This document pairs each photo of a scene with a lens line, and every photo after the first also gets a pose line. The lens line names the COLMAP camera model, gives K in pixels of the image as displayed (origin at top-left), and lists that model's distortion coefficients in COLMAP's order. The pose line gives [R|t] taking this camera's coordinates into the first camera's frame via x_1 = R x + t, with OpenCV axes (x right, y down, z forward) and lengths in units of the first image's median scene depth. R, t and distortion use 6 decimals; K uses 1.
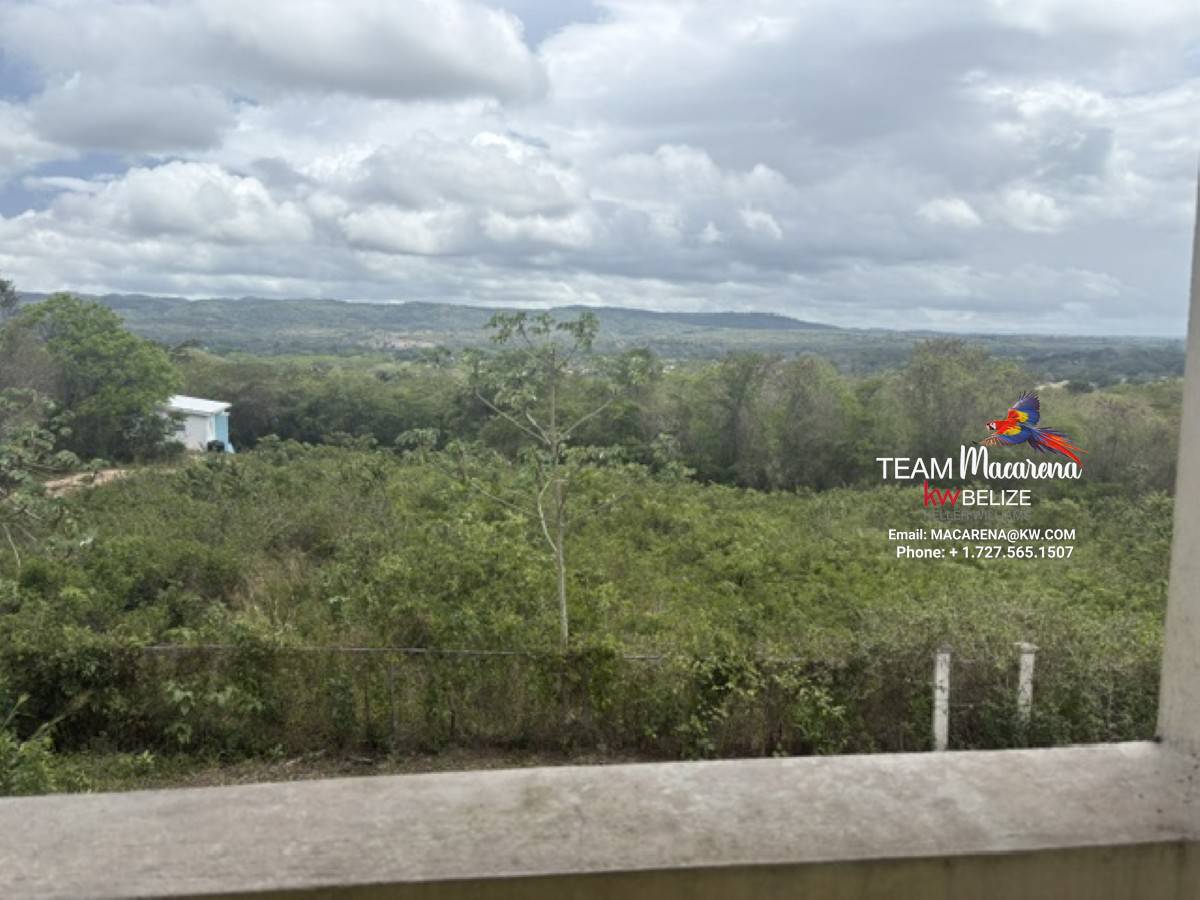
lens RADIAL K [[923.4, 0, 600.0], [0, 923.4, 450.0], [0, 0, 1]] dist [0.067343, -0.079907]
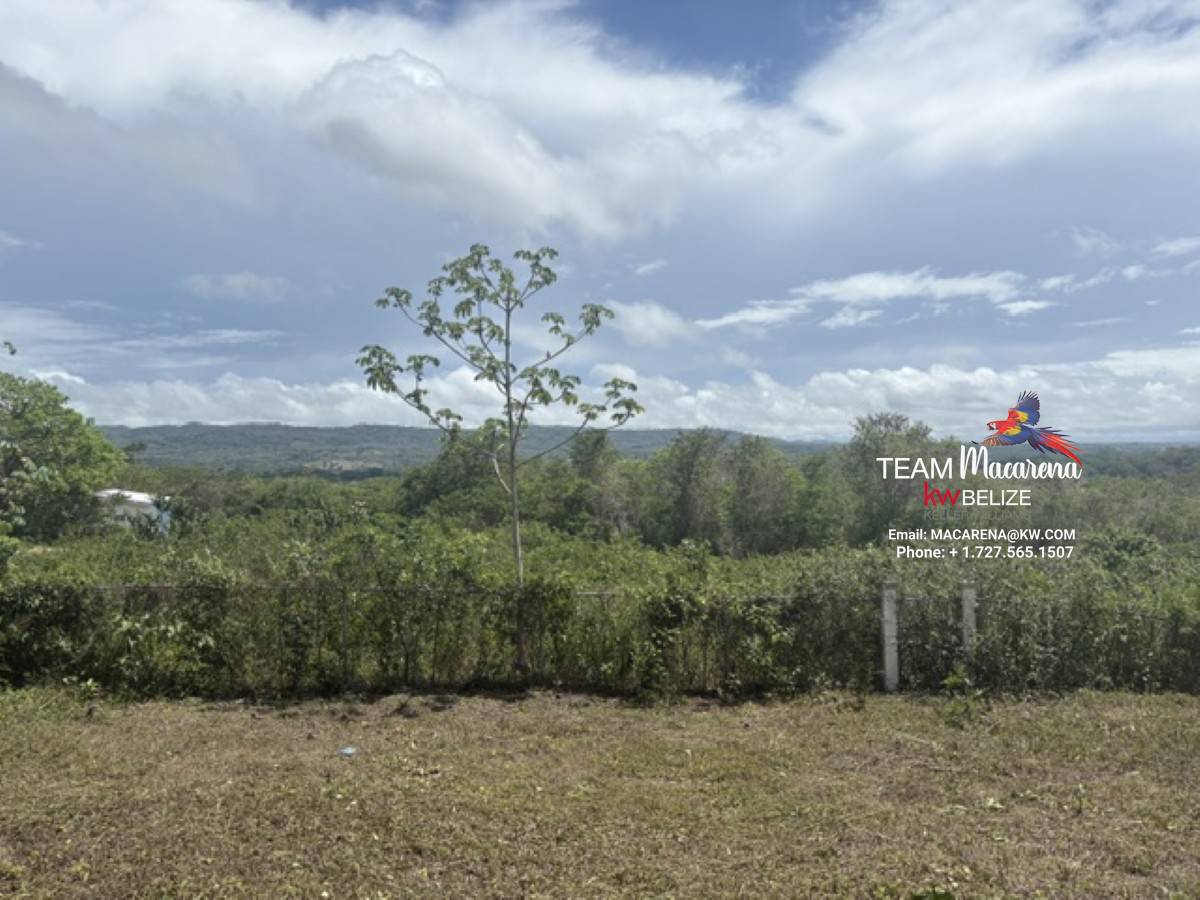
lens RADIAL K [[923.4, 0, 600.0], [0, 923.4, 450.0], [0, 0, 1]] dist [0.067343, -0.079907]
pose [[0.998187, -0.027441, 0.053571, 0.000183], [0.033794, 0.992013, -0.121523, 0.179038], [-0.049808, 0.123113, 0.991142, -0.019619]]
